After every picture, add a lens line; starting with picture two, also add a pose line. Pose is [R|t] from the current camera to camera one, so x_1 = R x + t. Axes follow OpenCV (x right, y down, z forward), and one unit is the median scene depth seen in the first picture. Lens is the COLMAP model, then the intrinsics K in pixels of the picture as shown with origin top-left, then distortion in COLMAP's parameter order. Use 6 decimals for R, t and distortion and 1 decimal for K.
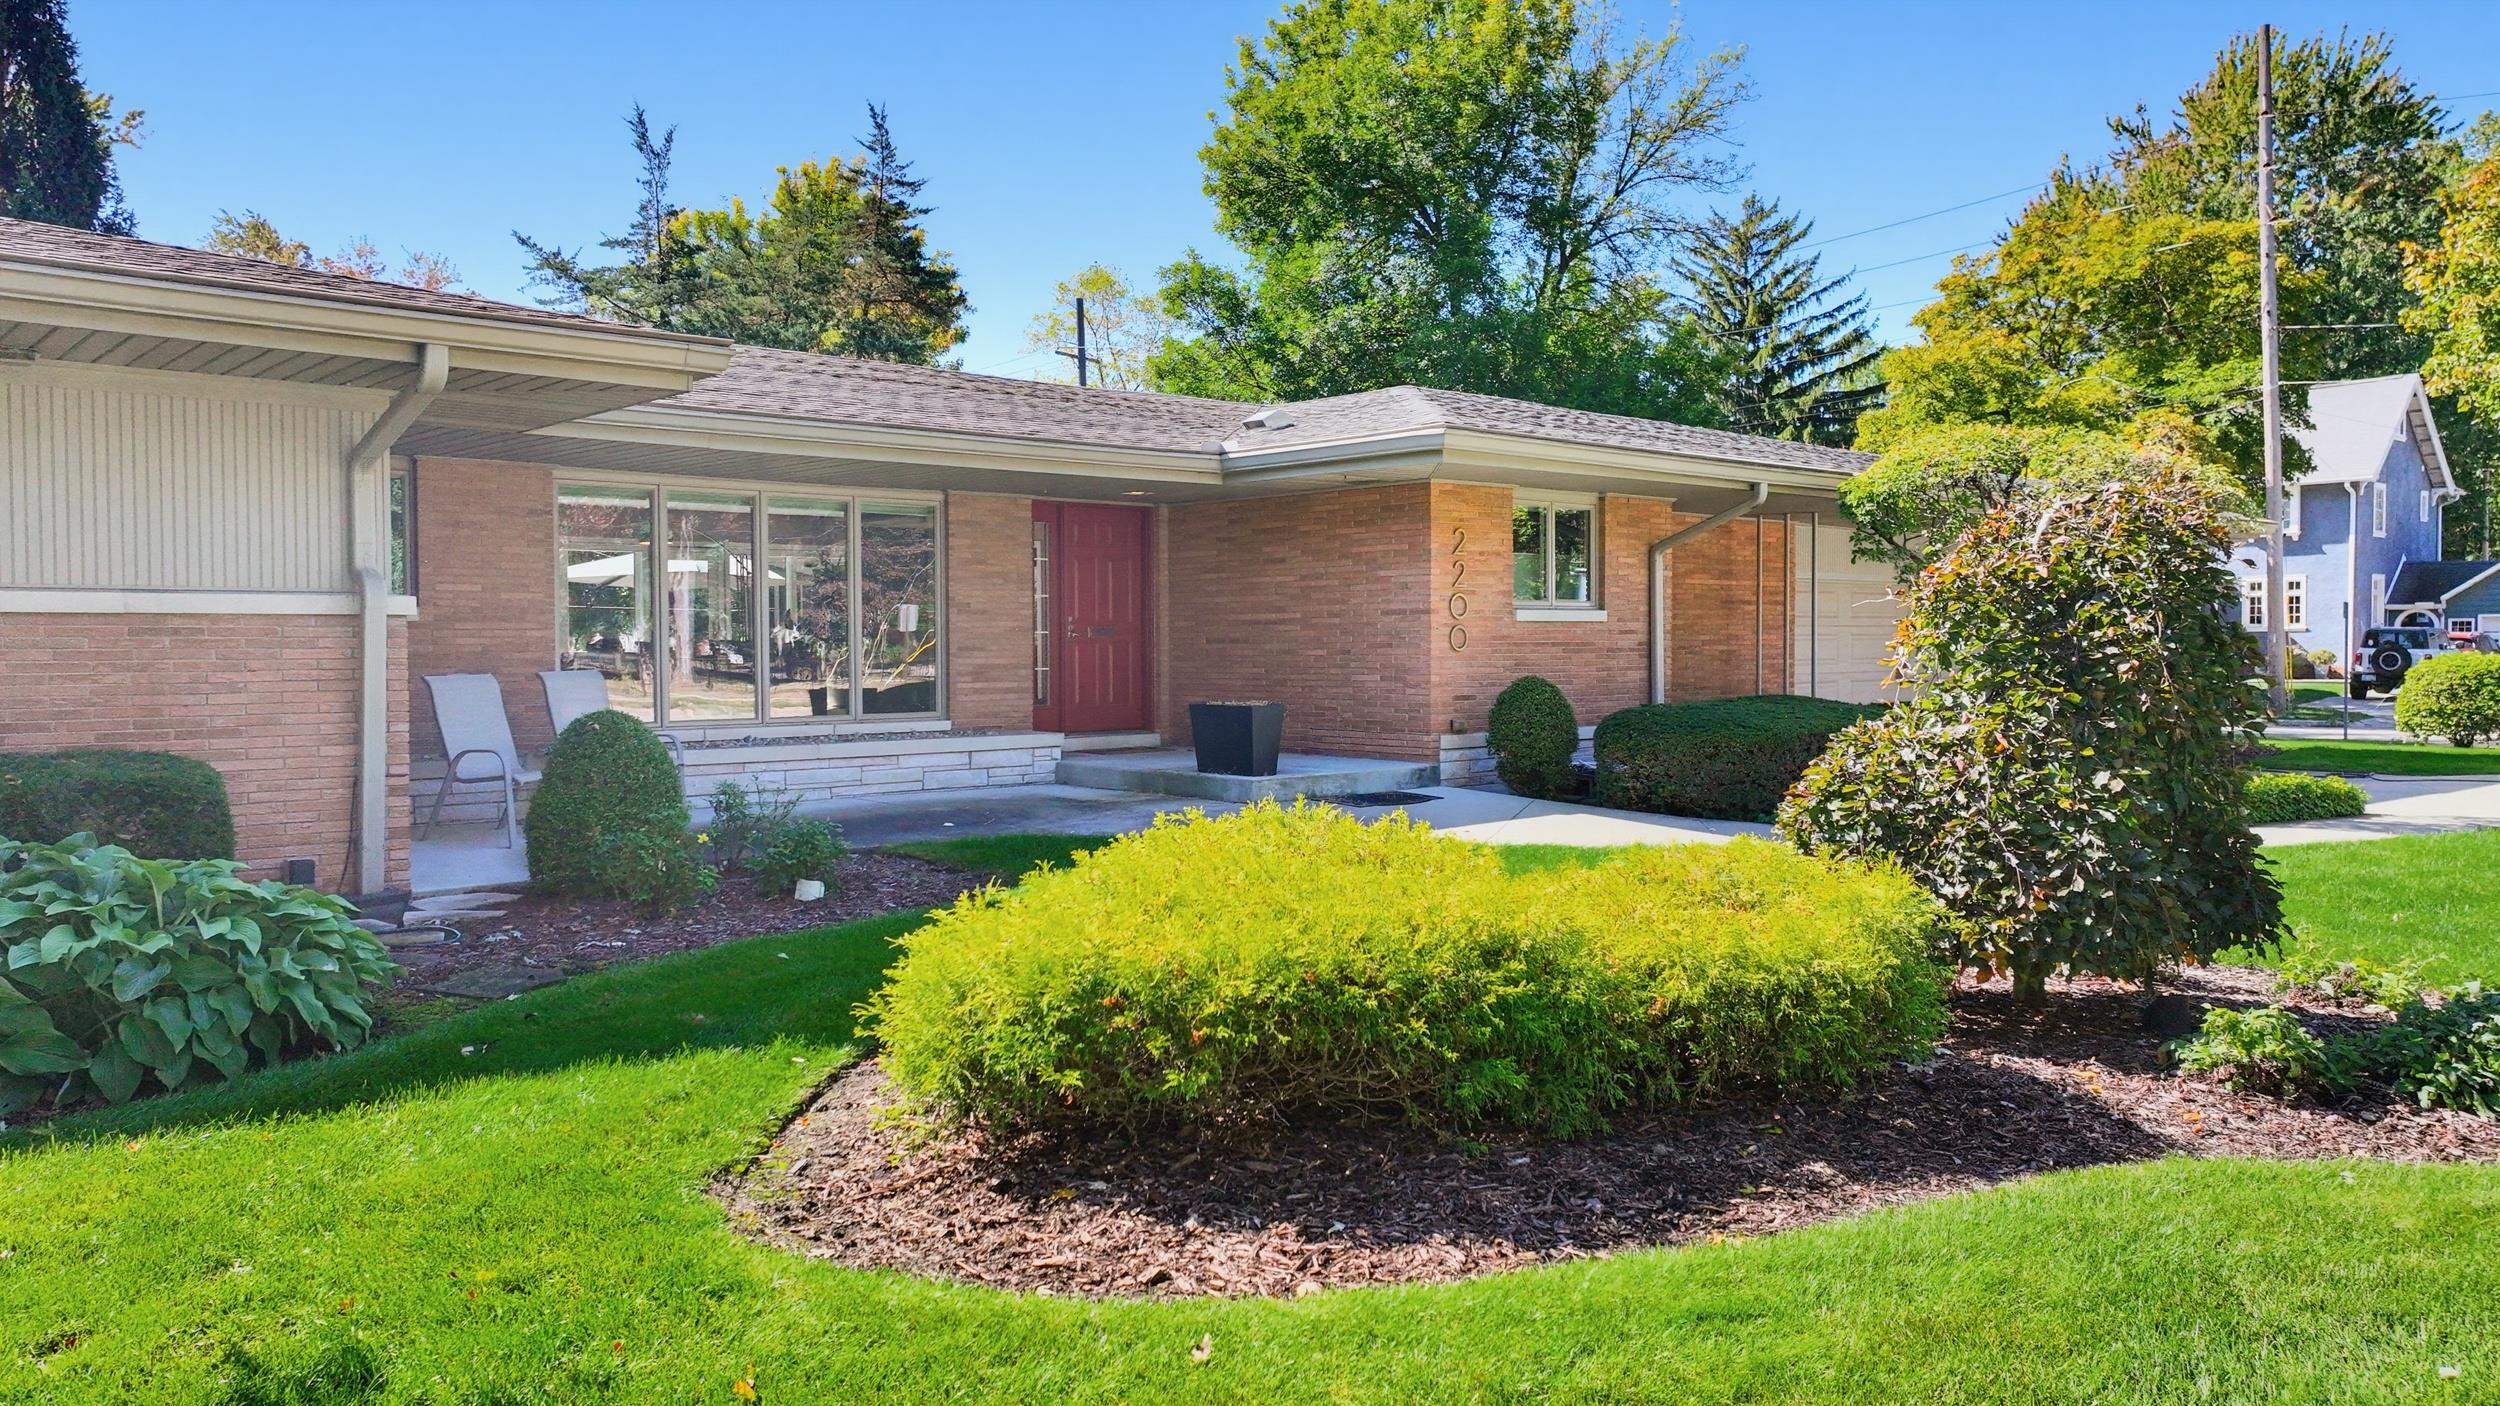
lens RADIAL K [[1752.8, 0, 1256.4], [0, 1752.8, 697.5], [0, 0, 1]] dist [-0.007301, 0.023434]
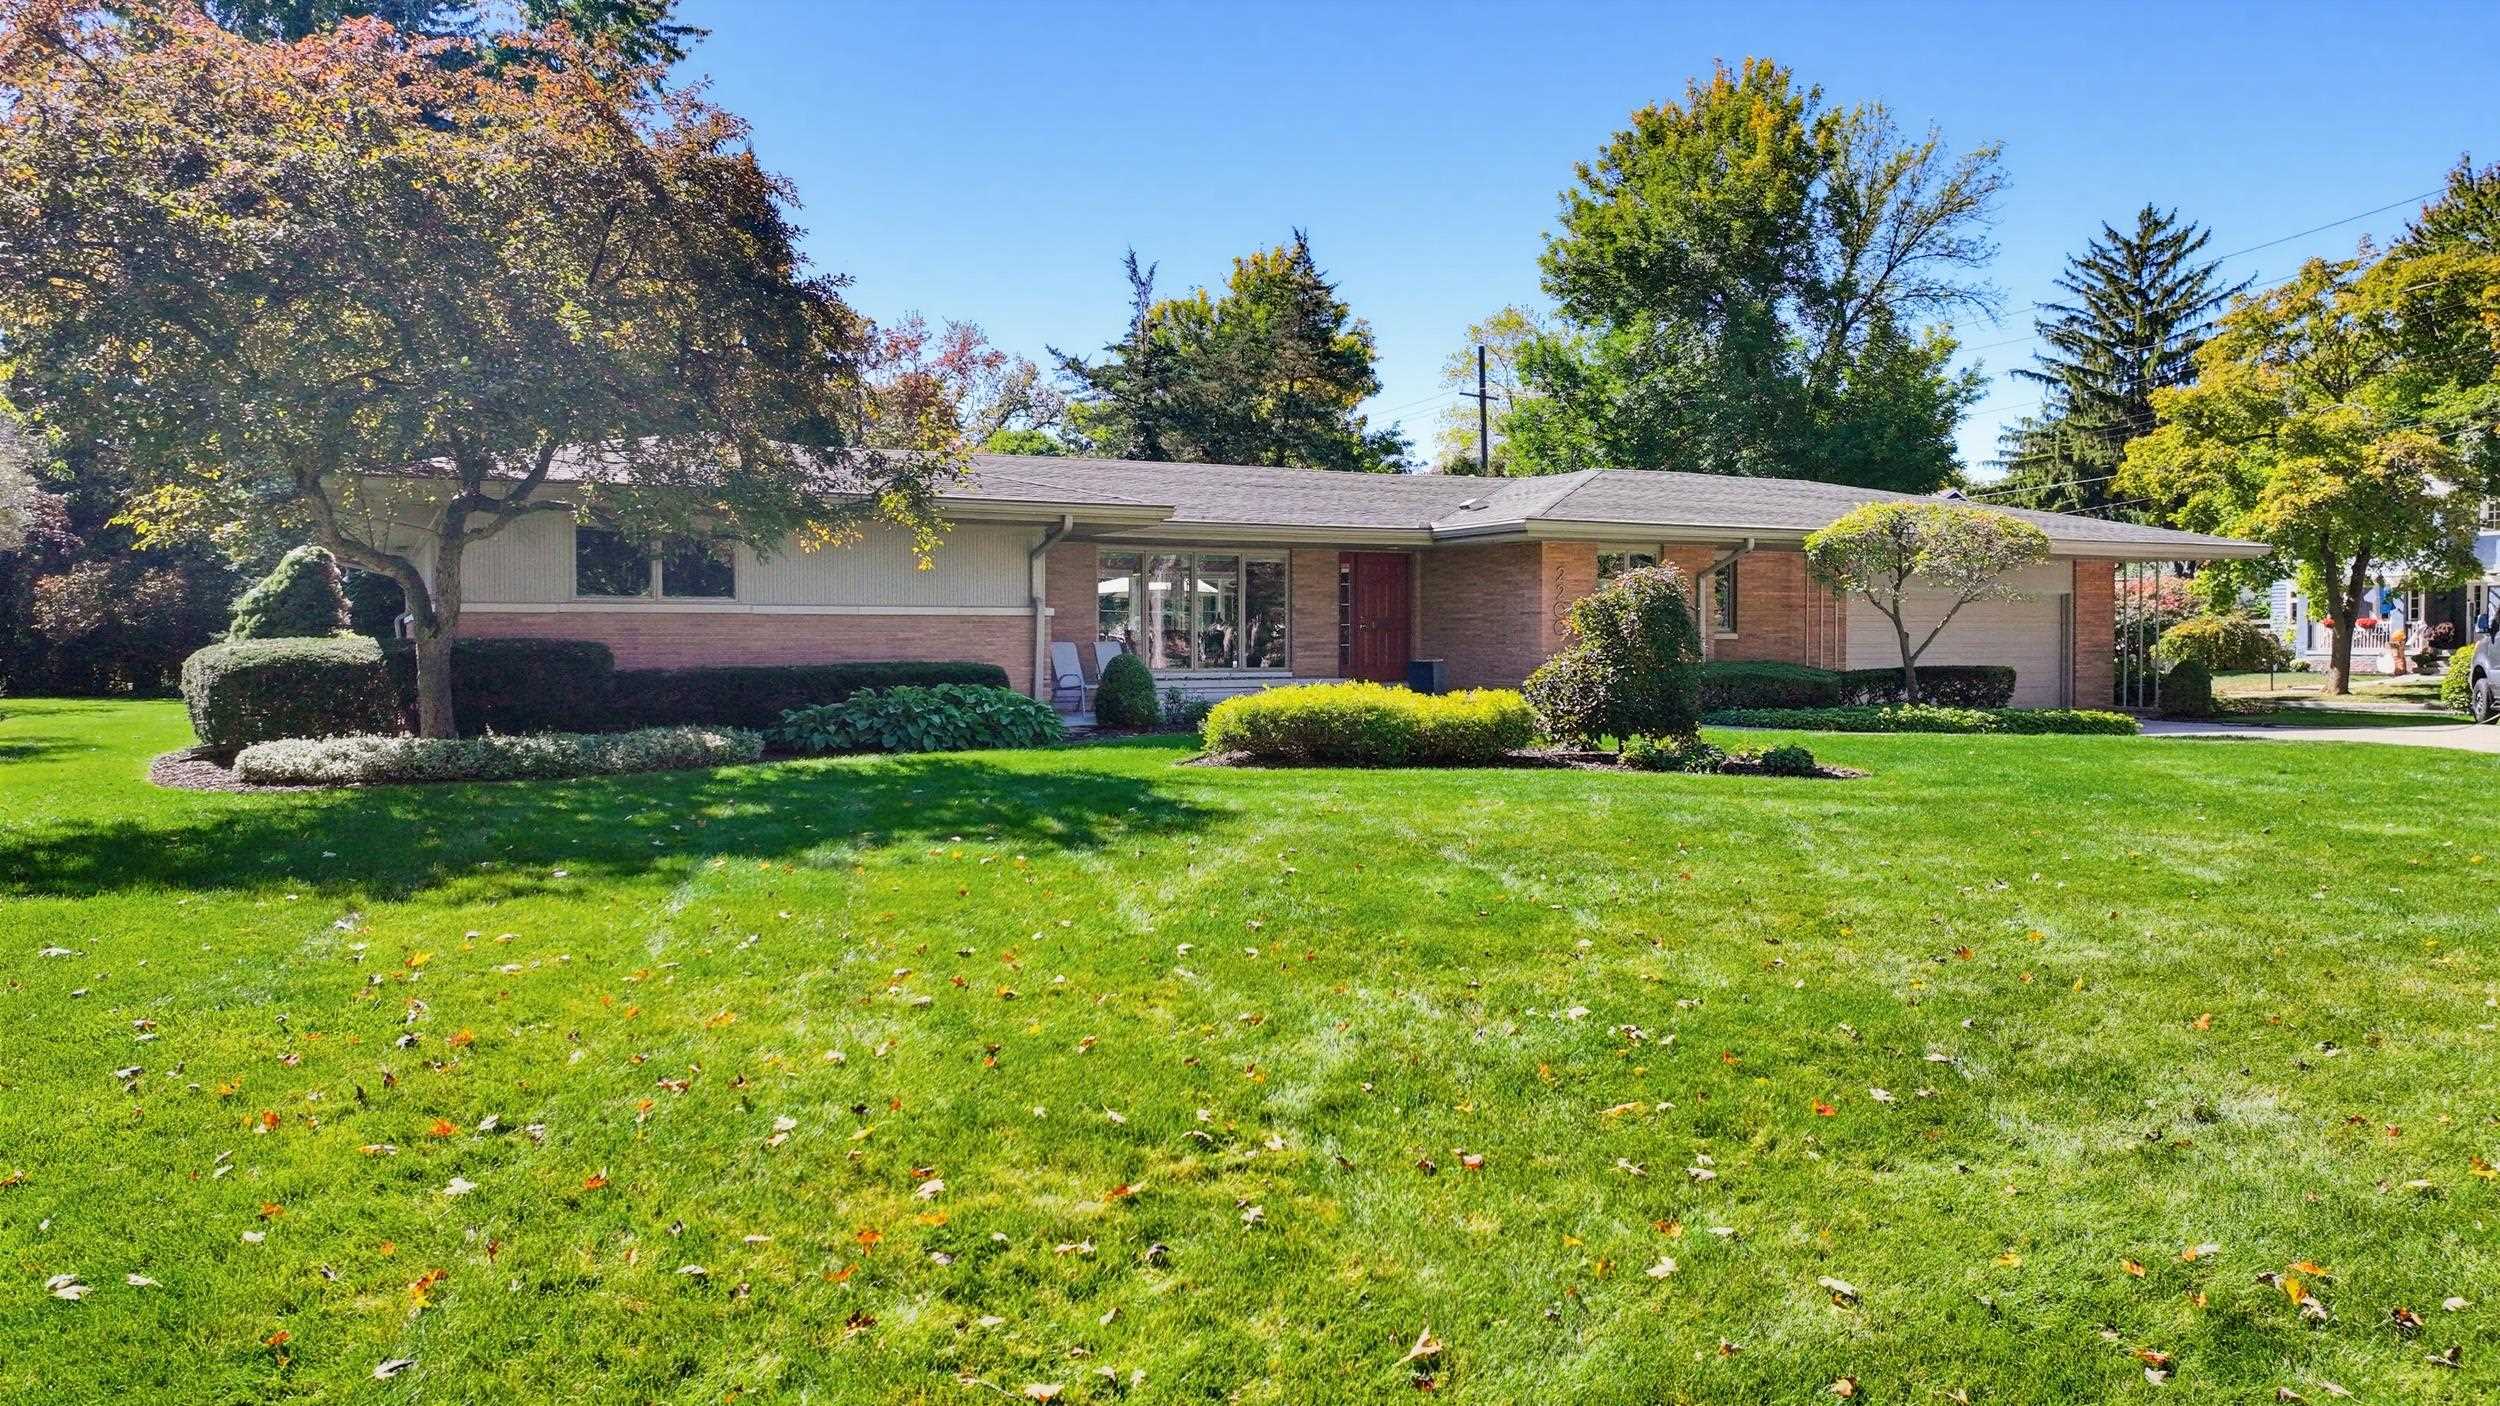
lens RADIAL K [[1752.8, 0, 1249.9], [0, 1752.8, 694.6], [0, 0, 1]] dist [-0.007301, 0.023434]
pose [[0.965373, 0.010336, -0.260670, 0.099492], [-0.010850, 0.999941, -0.000533, 0.014425], [0.260649, 0.003342, 0.965428, -0.301155]]
